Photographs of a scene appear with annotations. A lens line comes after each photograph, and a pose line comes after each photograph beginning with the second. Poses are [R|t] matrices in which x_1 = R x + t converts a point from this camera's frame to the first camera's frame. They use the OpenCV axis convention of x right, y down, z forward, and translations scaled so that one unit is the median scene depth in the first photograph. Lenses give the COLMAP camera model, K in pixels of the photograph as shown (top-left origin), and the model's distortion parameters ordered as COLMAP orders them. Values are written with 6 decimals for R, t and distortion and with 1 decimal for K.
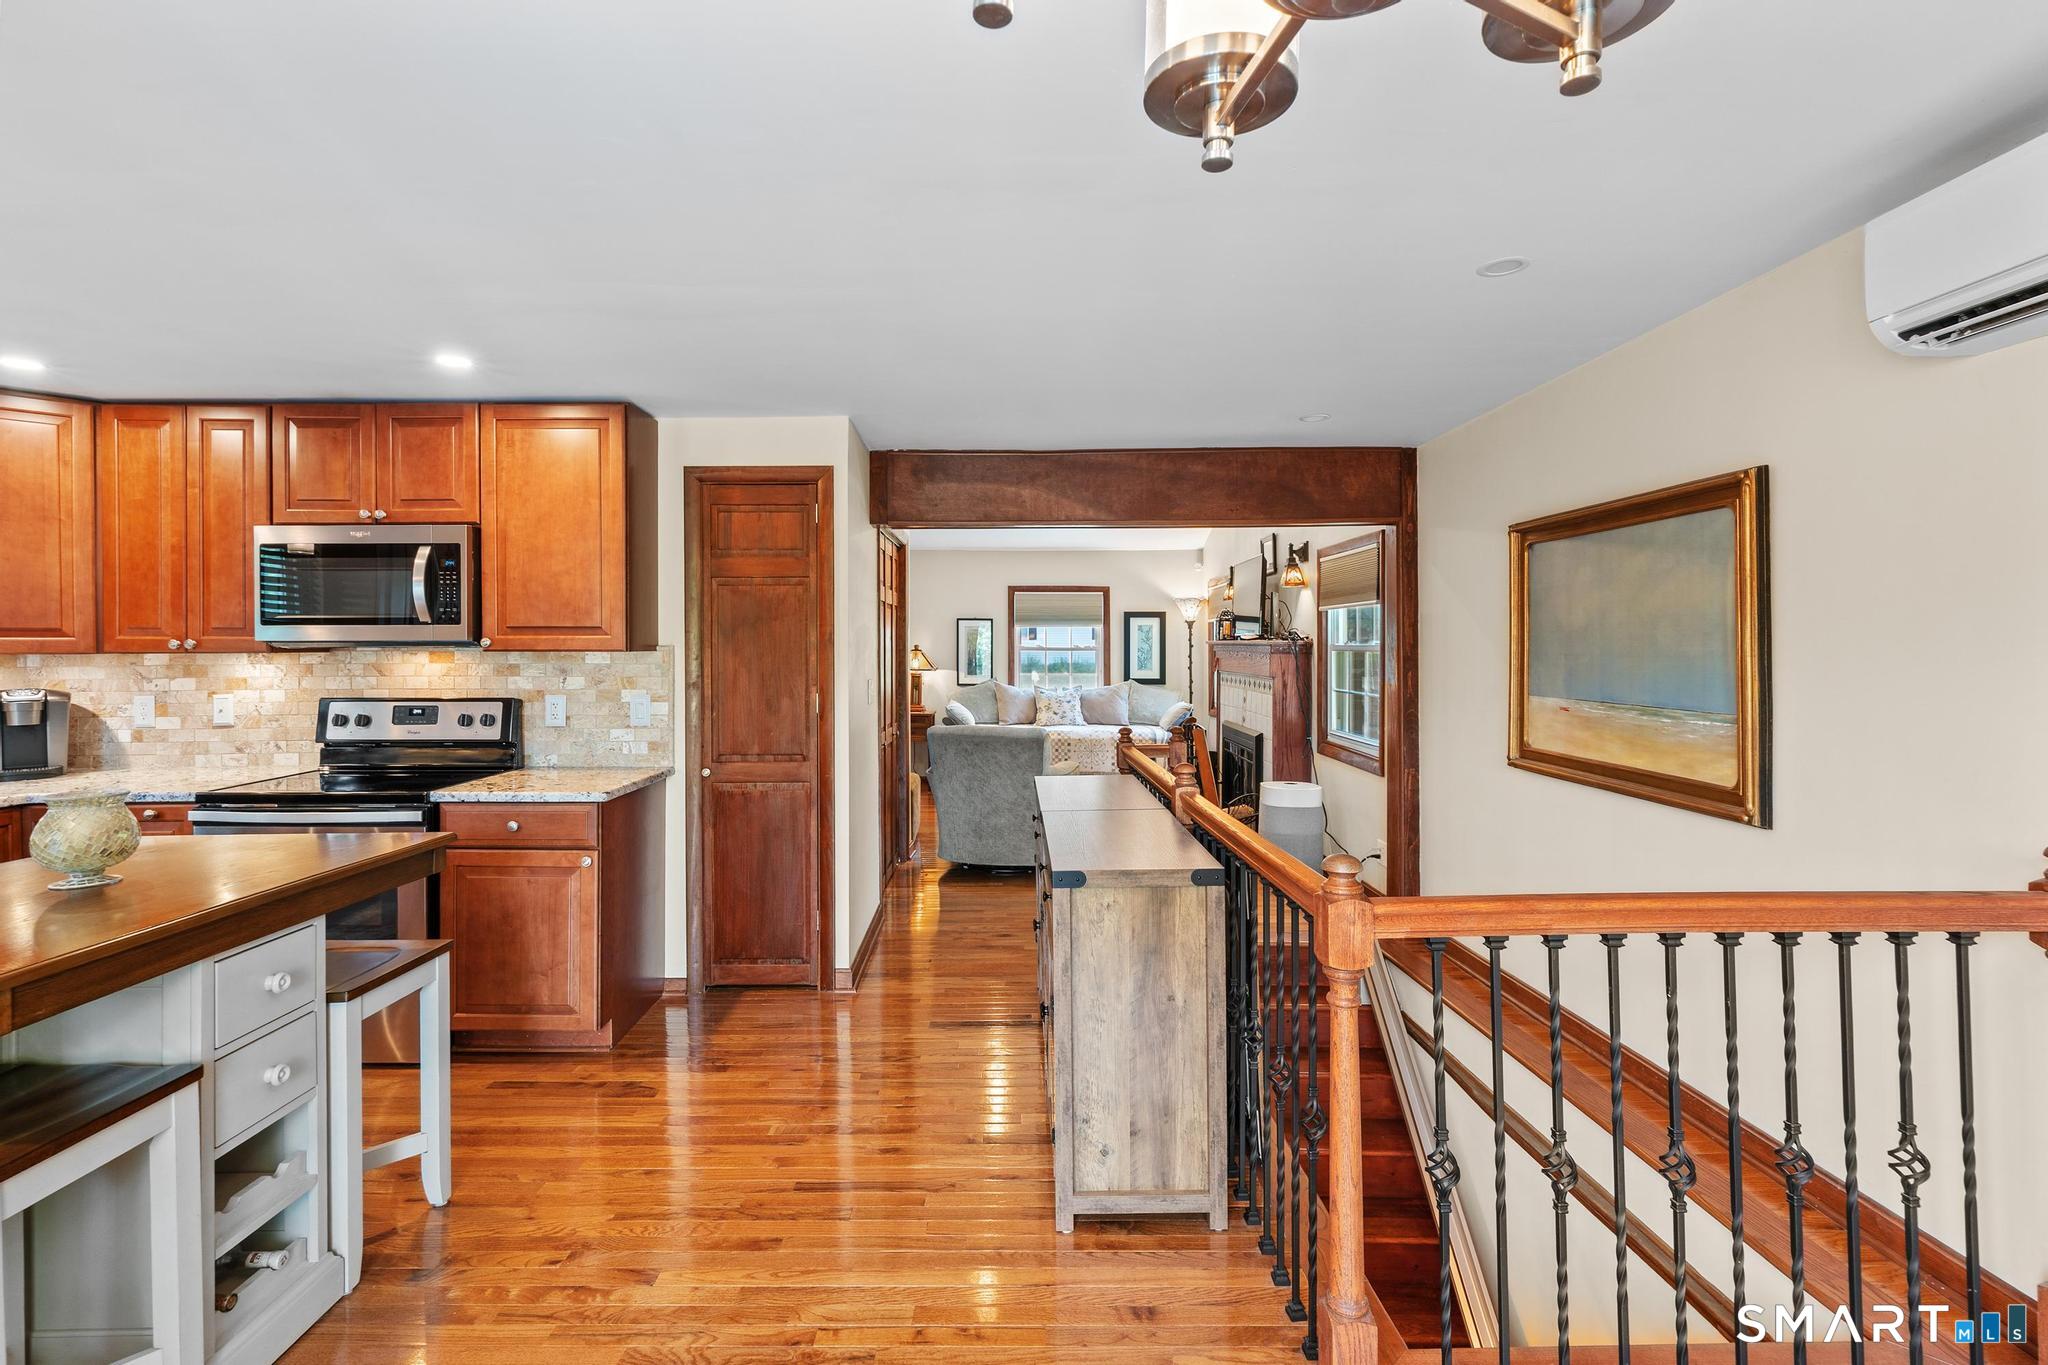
lens RADIAL K [[922.2, 0, 1011.3], [0, 922.2, 652.4], [0, 0, 1]] dist [-0.008589, 0.002242]
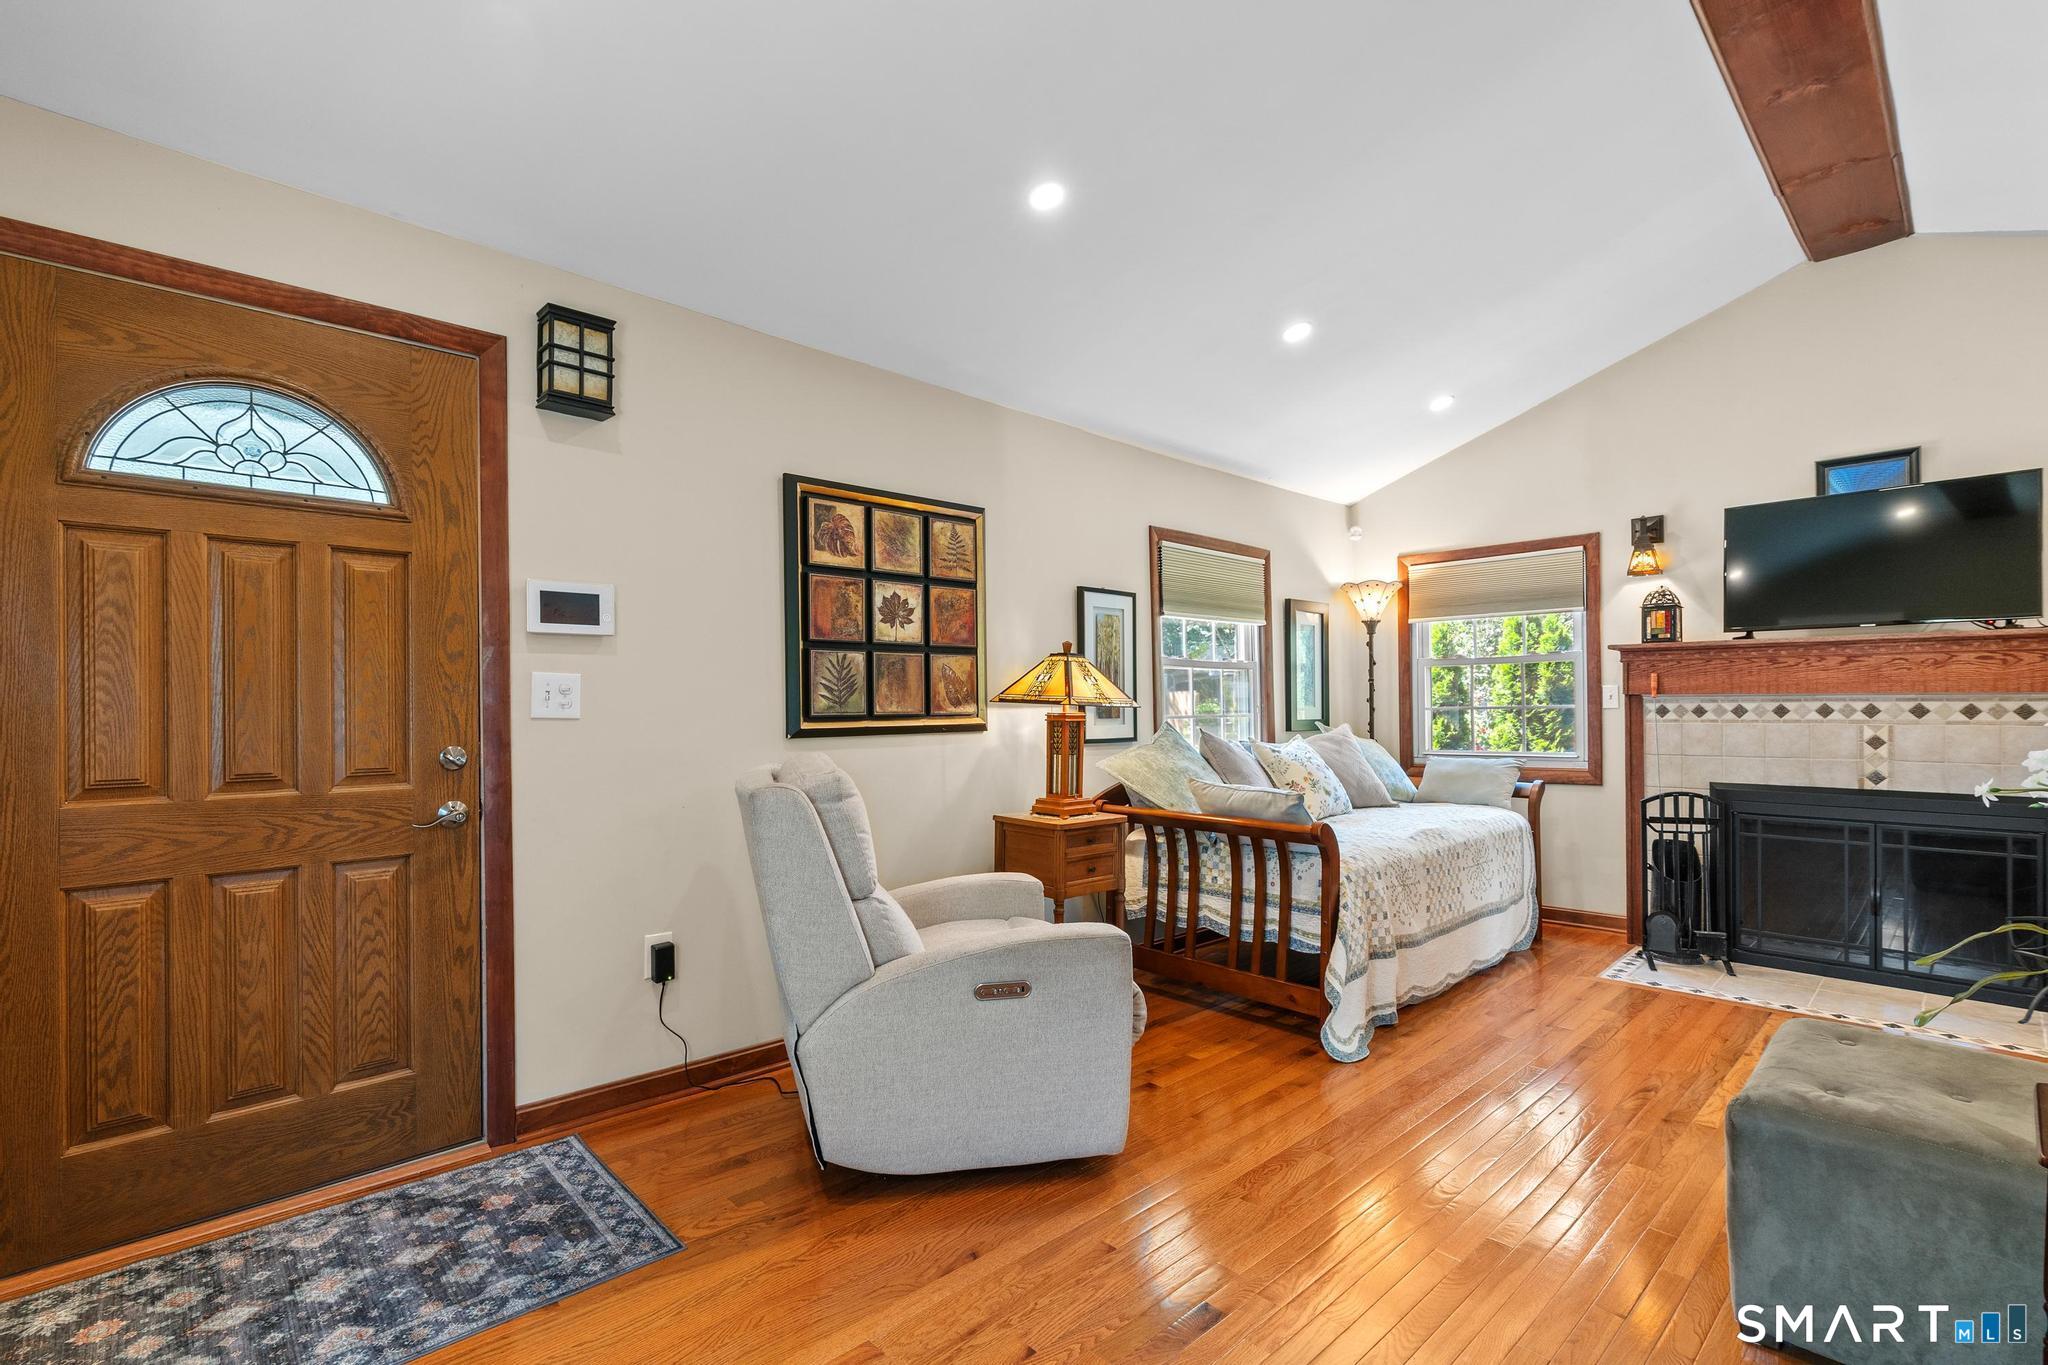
lens RADIAL K [[922.2, 0, 1037.2], [0, 922.2, 699.3], [0, 0, 1]] dist [-0.008589, 0.002242]
pose [[0.726848, -0.003707, 0.686789, -0.940018], [0.011104, 0.999918, -0.006354, 0.045440], [-0.686709, 0.012244, 0.726829, 1.805393]]
